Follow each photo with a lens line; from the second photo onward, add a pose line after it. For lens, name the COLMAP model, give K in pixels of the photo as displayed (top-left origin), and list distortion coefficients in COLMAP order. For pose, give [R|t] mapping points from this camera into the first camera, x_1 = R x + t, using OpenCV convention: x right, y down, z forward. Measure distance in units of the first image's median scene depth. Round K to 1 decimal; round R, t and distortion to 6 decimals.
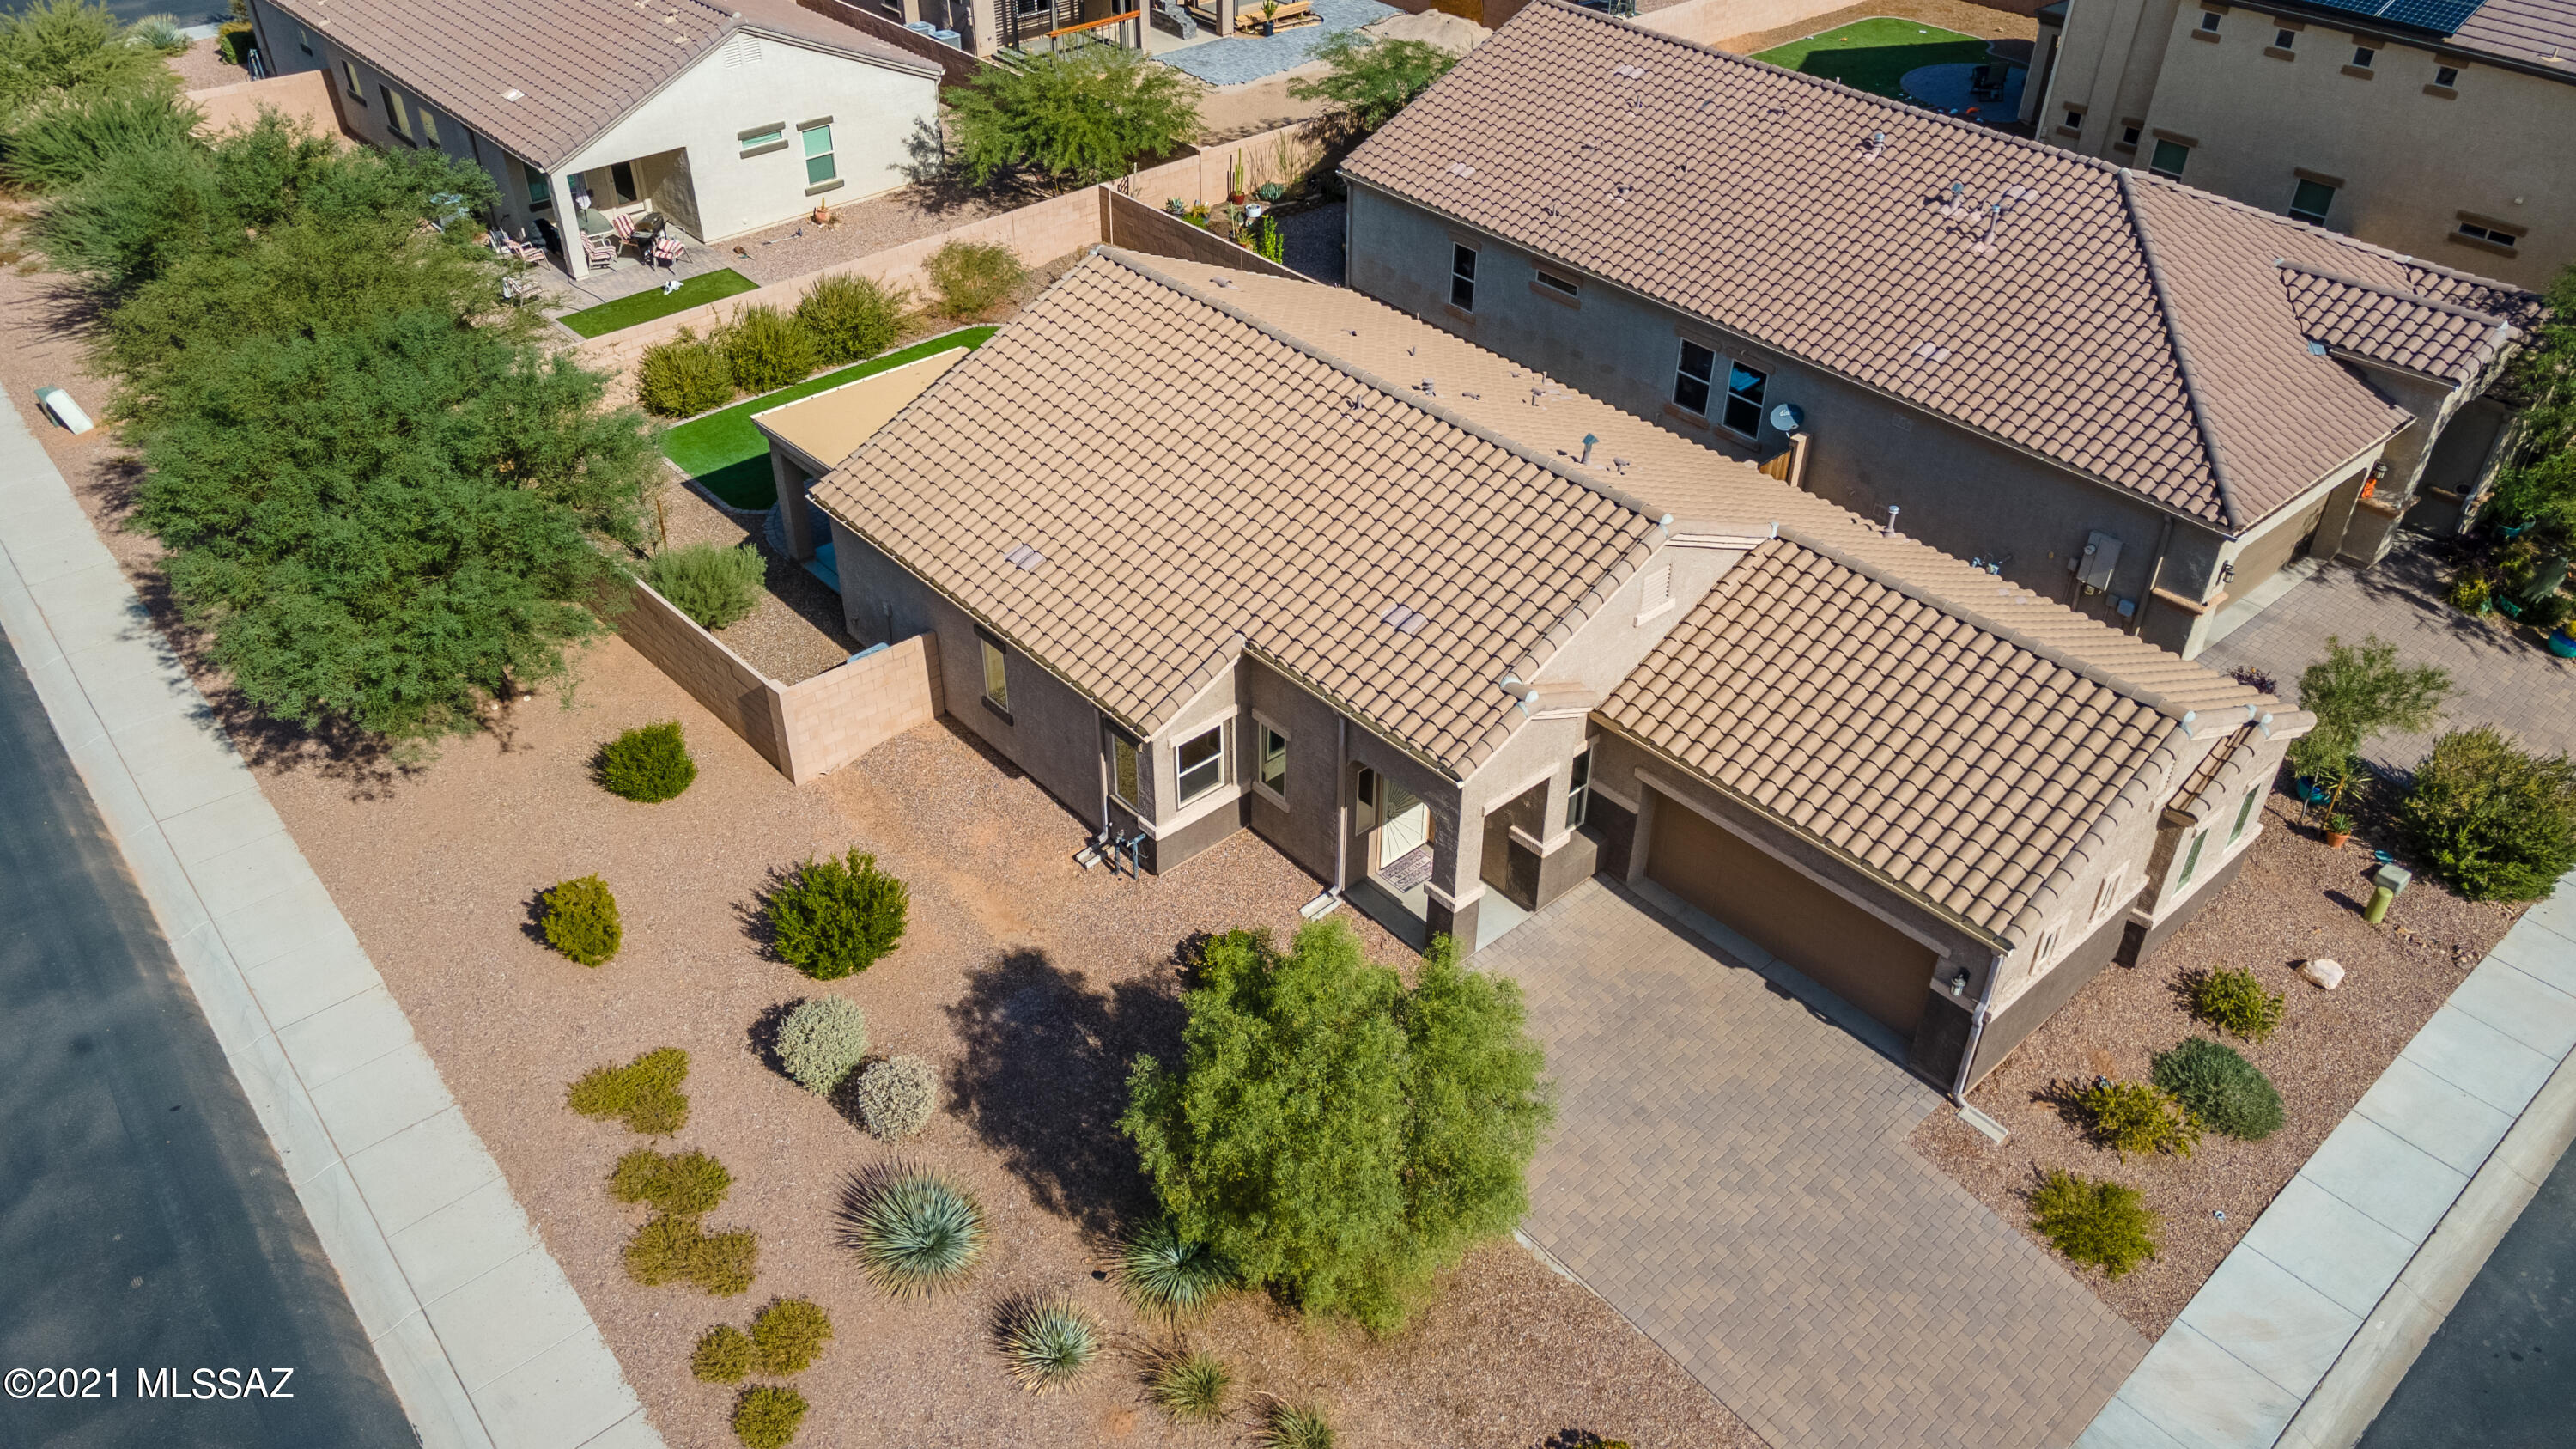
lens RADIAL K [[1866.5, 0, 1261.3], [0, 1866.5, 738.1], [0, 0, 1]] dist [0.020365, 0.032890]
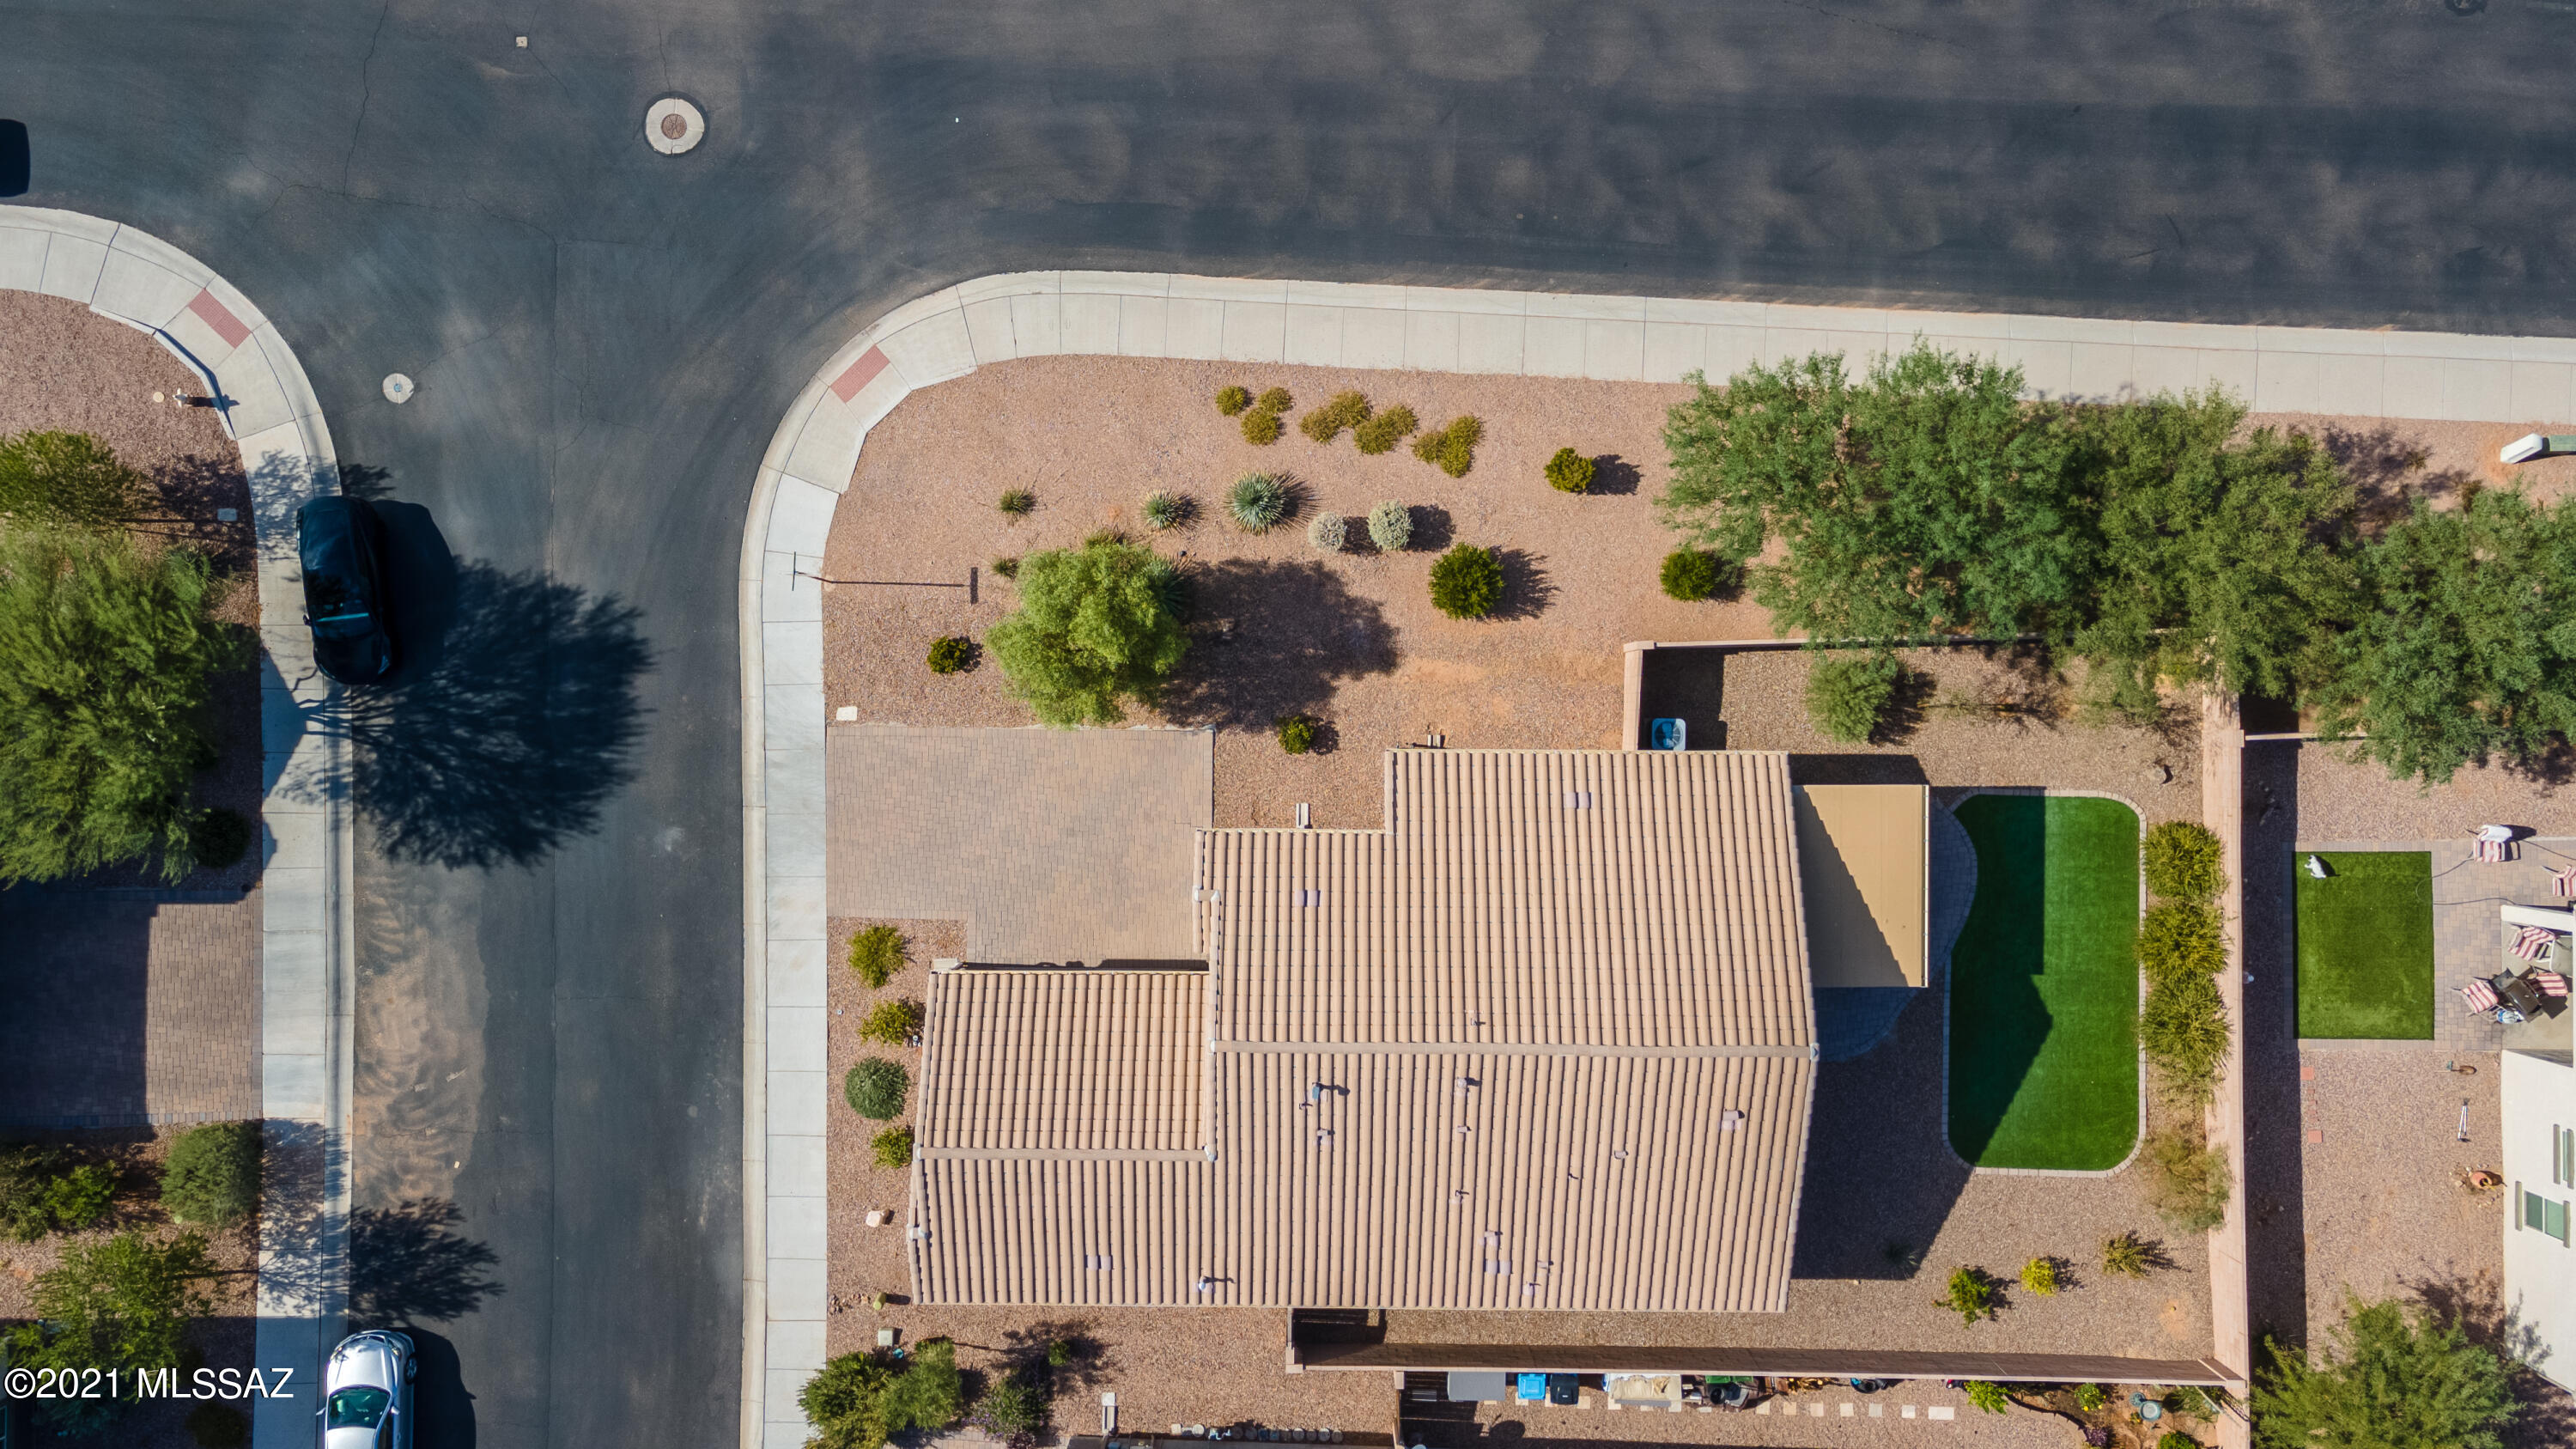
lens RADIAL K [[1863.5, 0, 1288.0], [0, 1863.5, 724.5], [0, 0, 1]] dist [0.028115, 0.004815]
pose [[-0.672077, 0.740463, -0.005132, -0.012798], [-0.437165, -0.391178, 0.809856, -1.186839], [0.597661, 0.546529, 0.586607, -0.017034]]
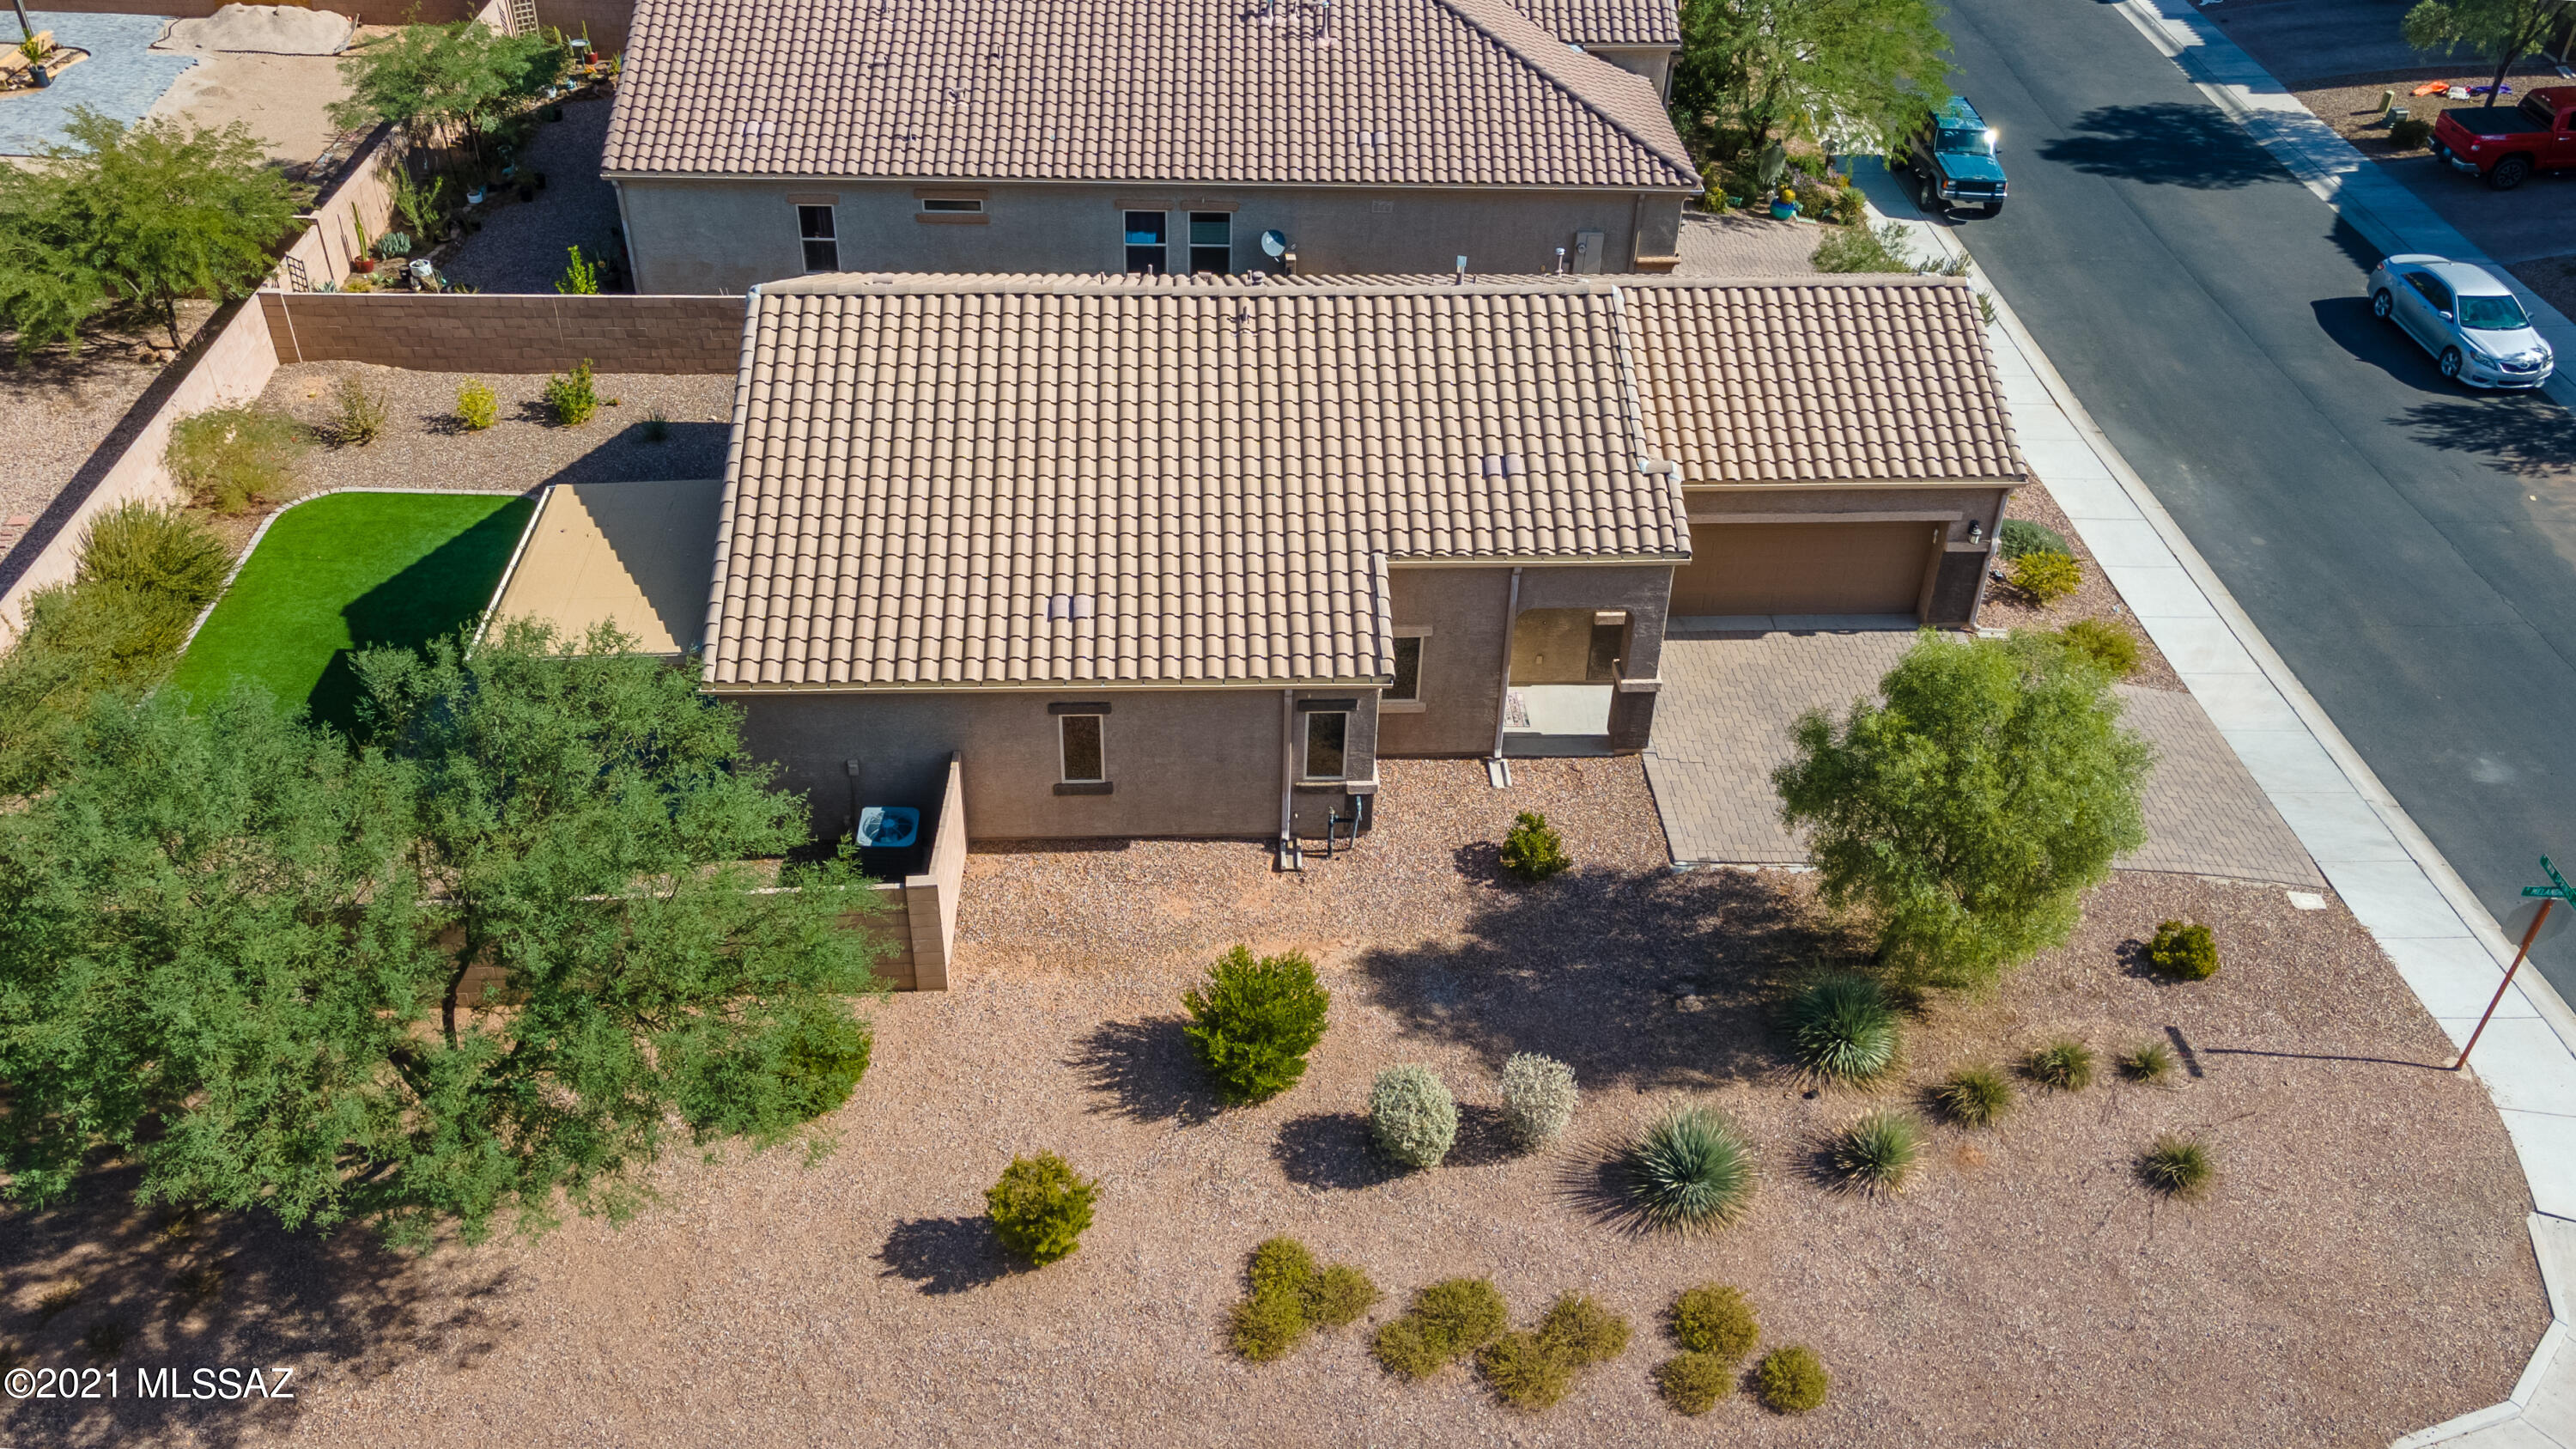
lens RADIAL K [[2008.9, 0, 1274.8], [0, 2008.9, 737.9], [0, 0, 1]] dist [0.034893, 0.013781]
pose [[0.629349, -0.462266, 0.624684, -0.703560], [0.450313, 0.872060, 0.191649, -0.186262], [-0.633355, 0.160689, 0.756994, 0.249134]]
